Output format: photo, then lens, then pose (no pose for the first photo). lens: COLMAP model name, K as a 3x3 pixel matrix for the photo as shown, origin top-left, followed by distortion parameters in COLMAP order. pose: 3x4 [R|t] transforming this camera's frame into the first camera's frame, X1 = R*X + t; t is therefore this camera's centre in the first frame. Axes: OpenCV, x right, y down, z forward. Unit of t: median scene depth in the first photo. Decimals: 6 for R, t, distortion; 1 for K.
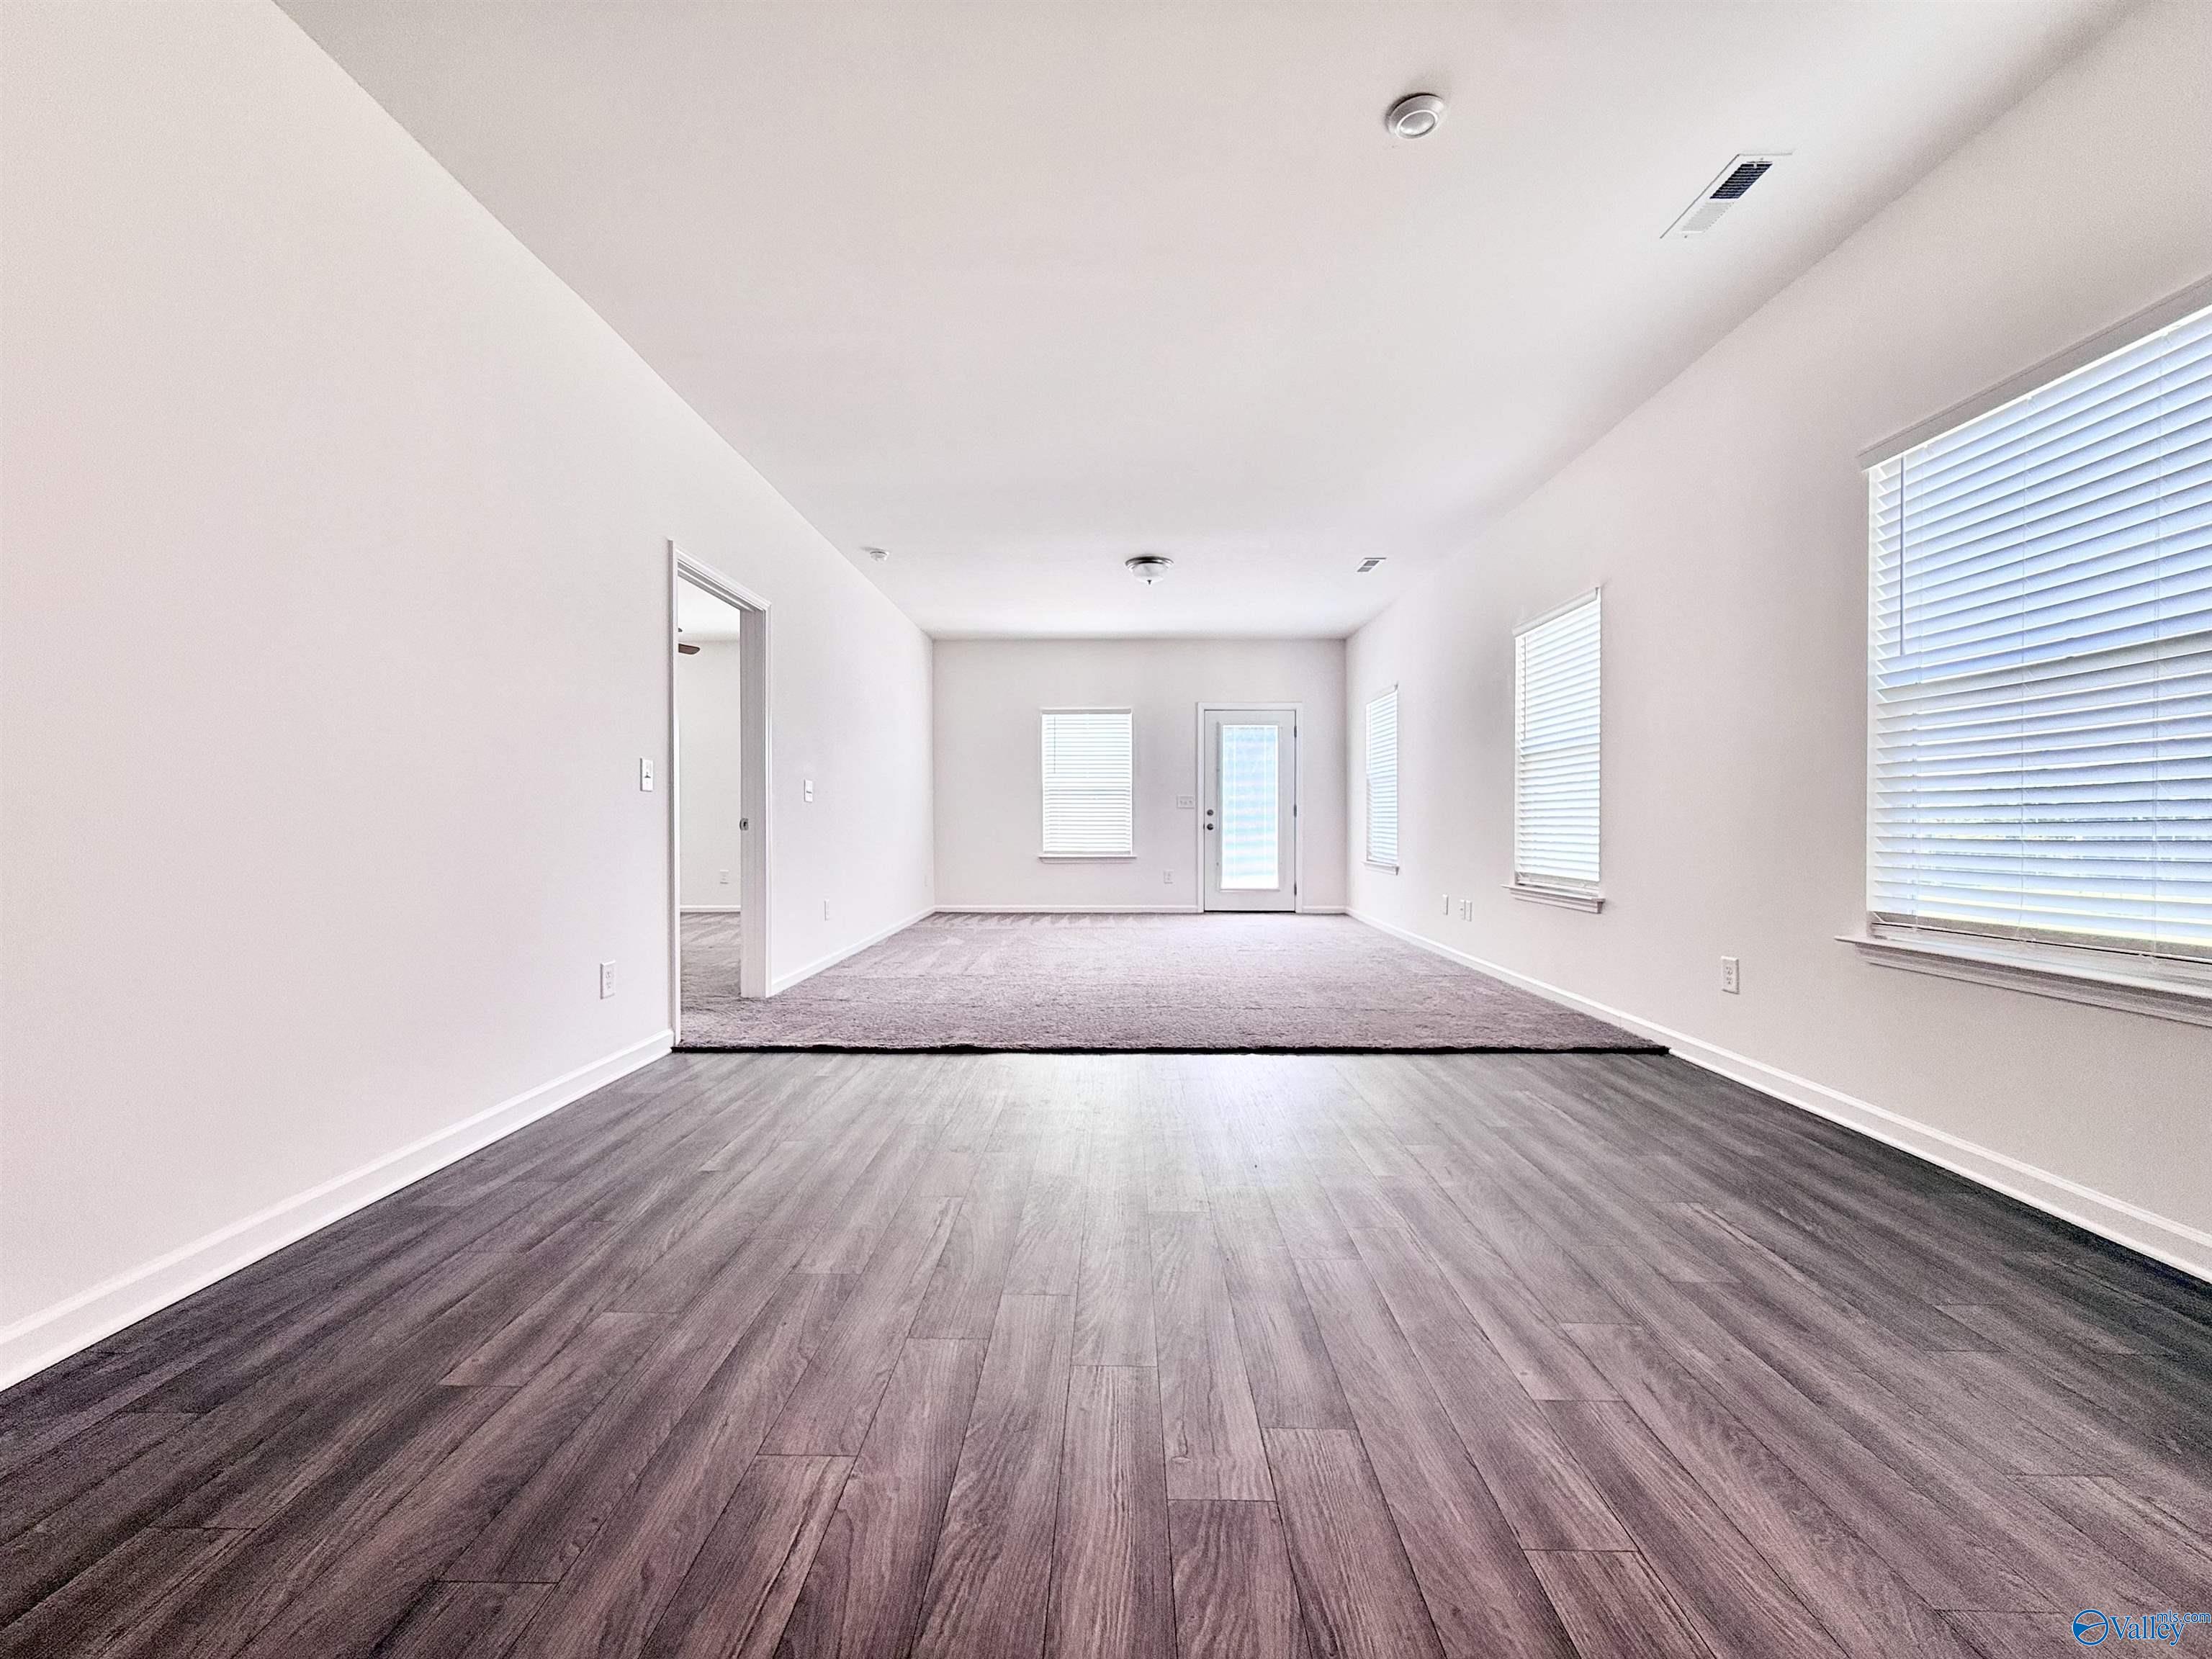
lens RADIAL K [[884.2, 0, 1110.8], [0, 884.2, 831.8], [0, 0, 1]] dist [-0.000777, -0.000462]
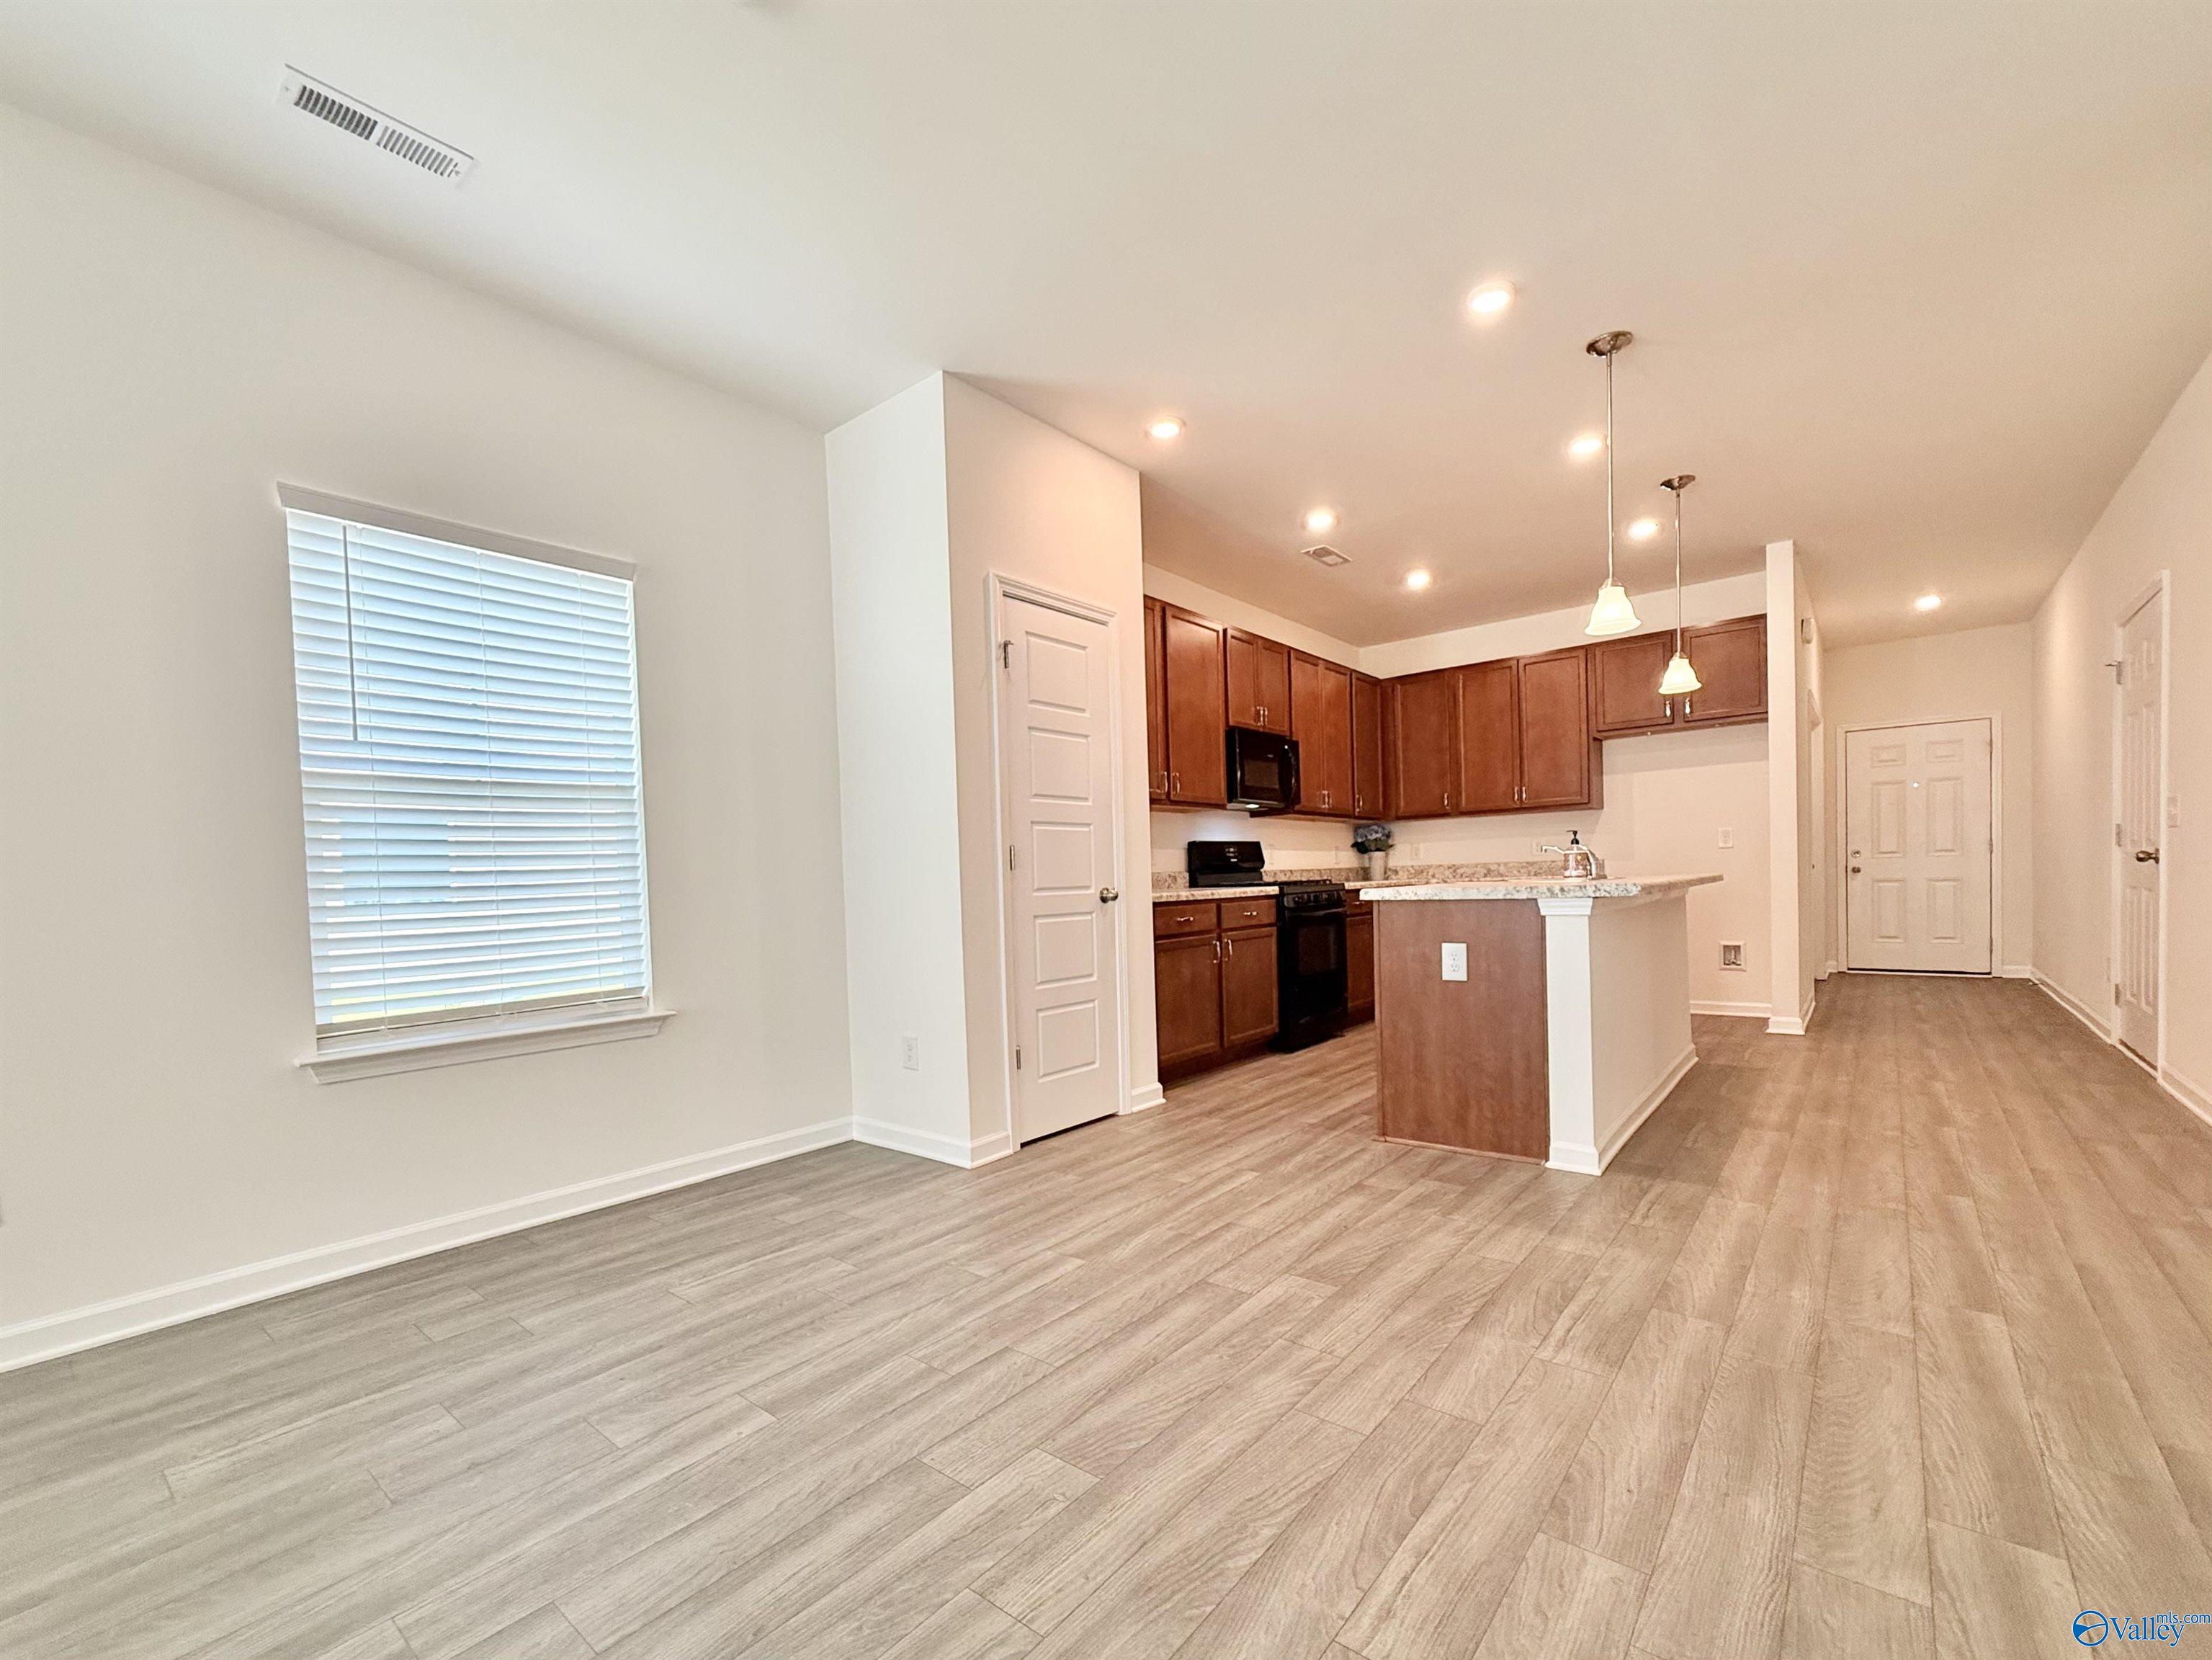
lens RADIAL K [[944.3, 0, 1109.4], [0, 944.3, 924.1], [0, 0, 1]] dist [-0.004689, 0.000929]
pose [[-0.789583, -0.004870, 0.613624, -0.183768], [0.034154, 0.998070, 0.051869, -0.017756], [-0.612692, 0.061912, -0.787893, 0.696096]]
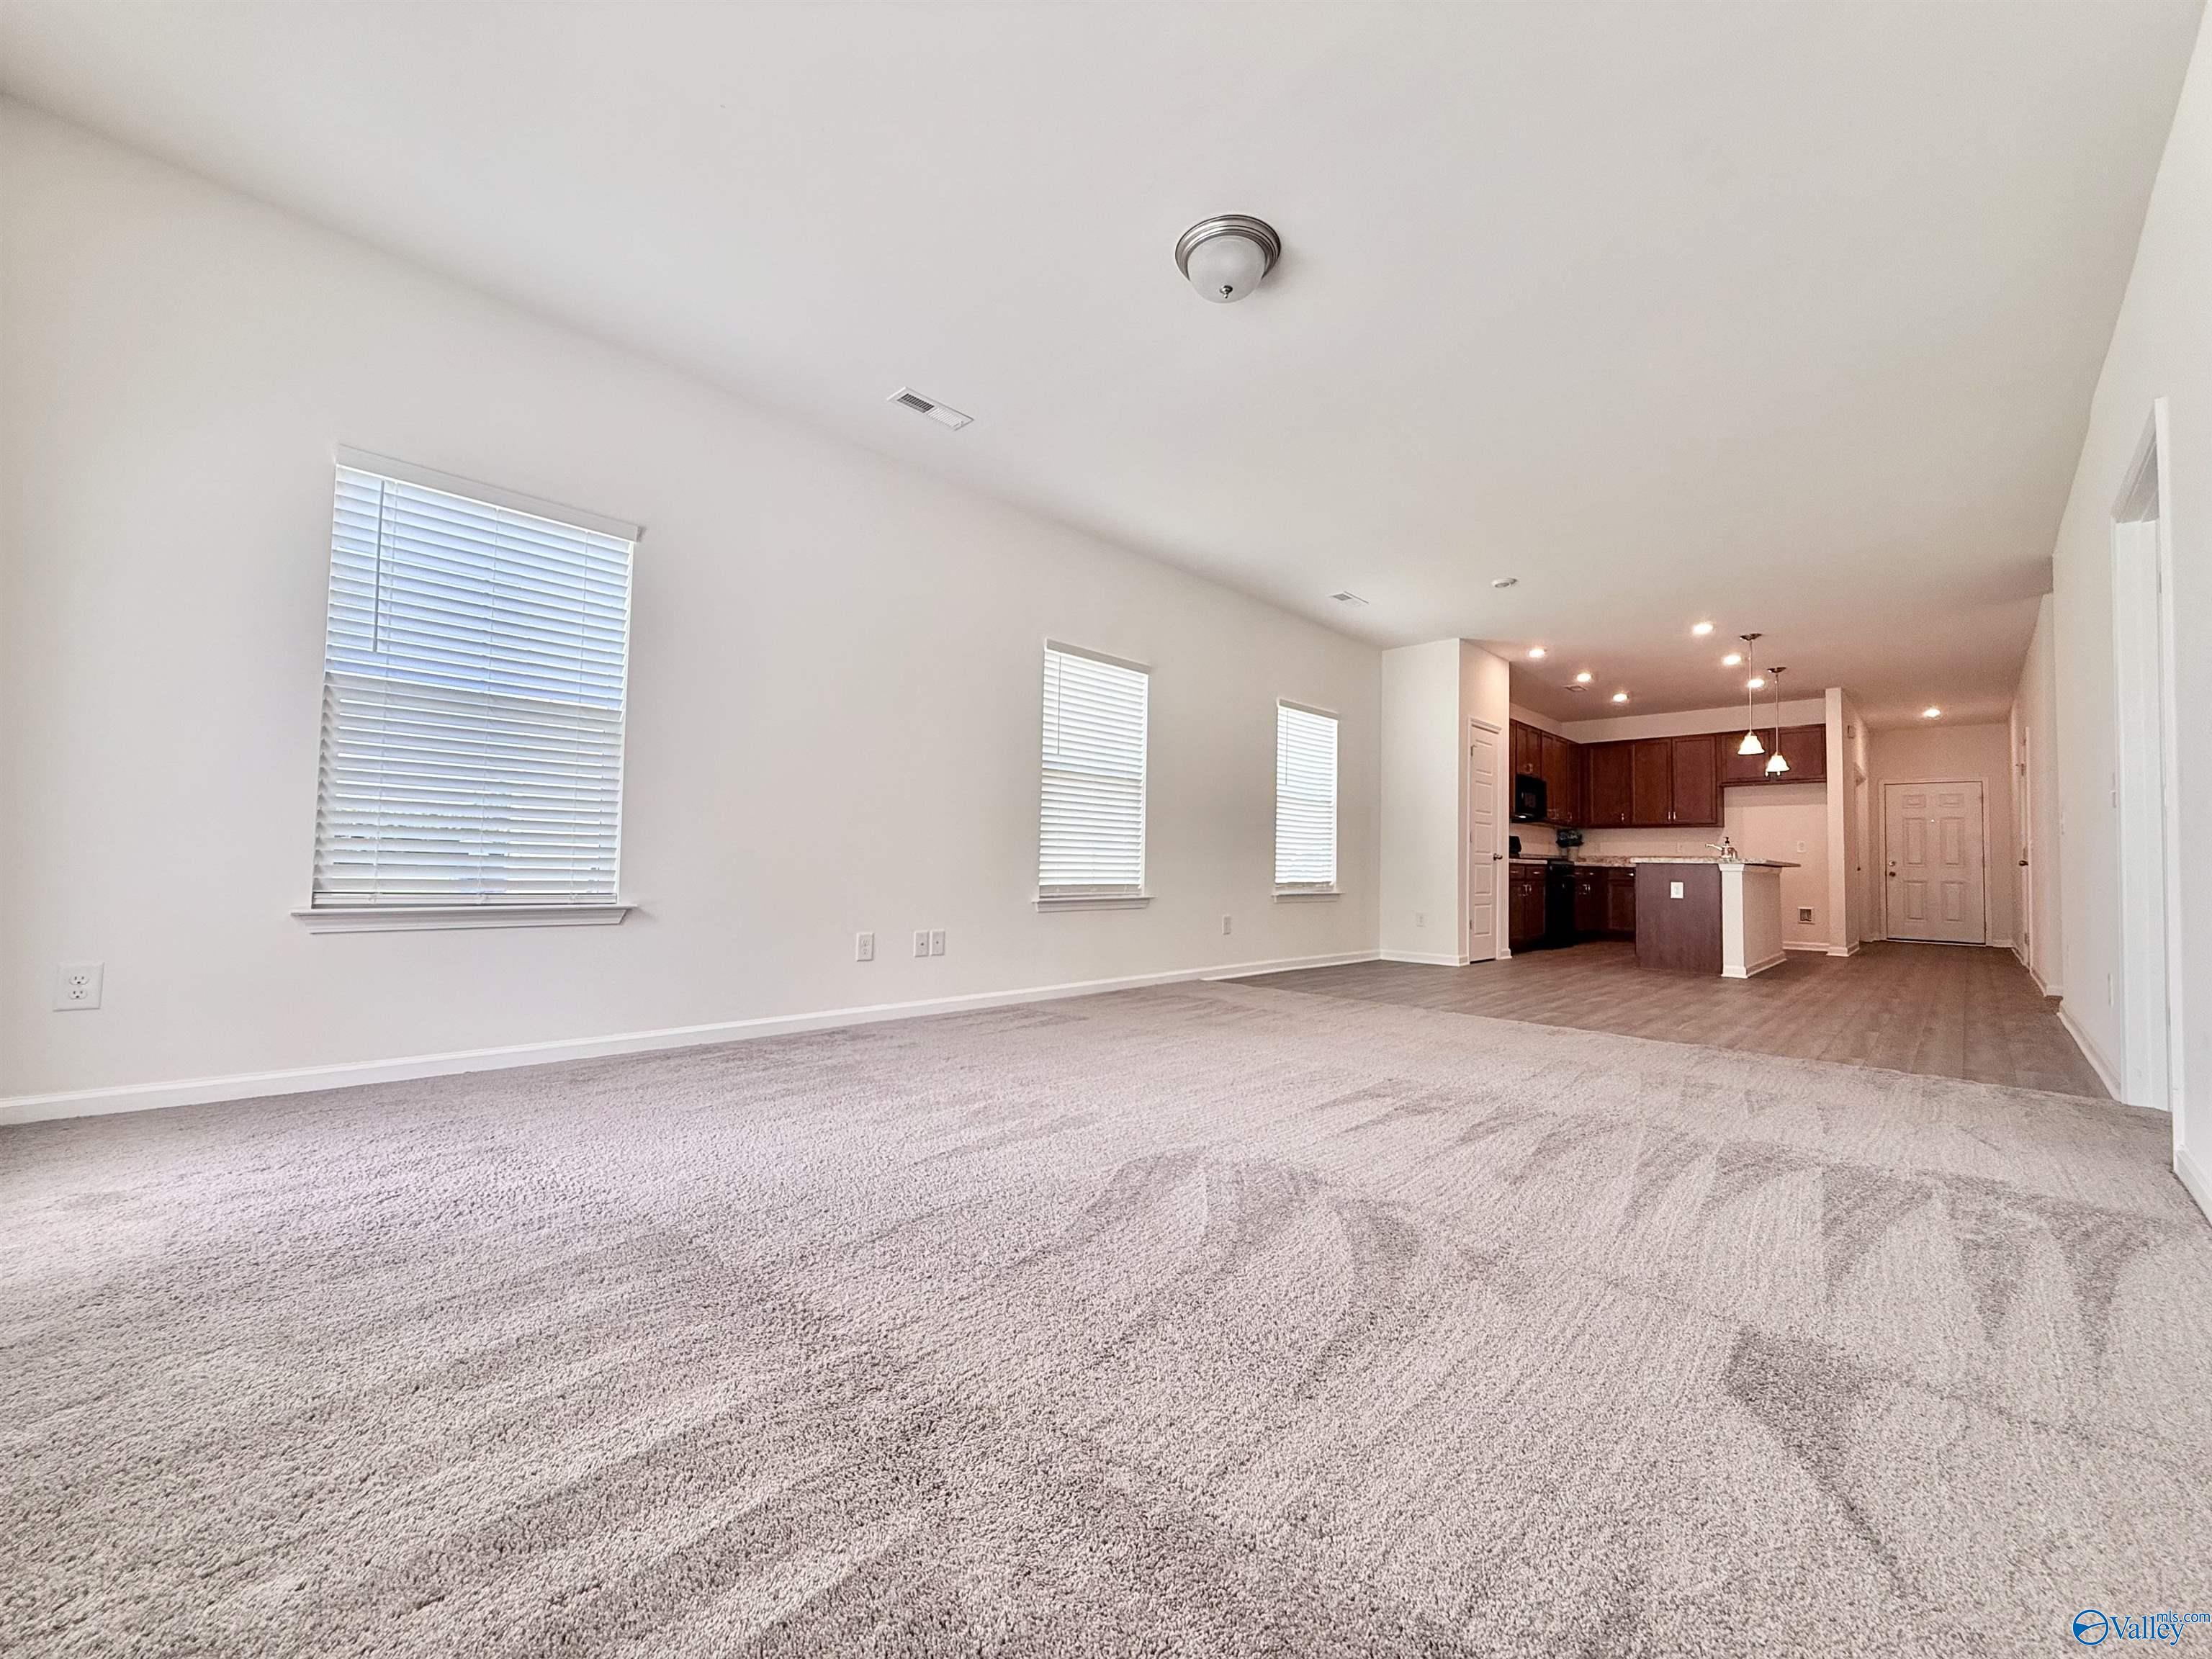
lens RADIAL K [[884.2, 0, 1101.3], [0, 884.2, 837.7], [0, 0, 1]] dist [-0.000777, -0.000462]
pose [[-0.730725, 0.008290, 0.682622, -0.274091], [-0.016479, 0.999421, -0.029778, 0.026589], [-0.682473, -0.033009, -0.730165, 1.804626]]
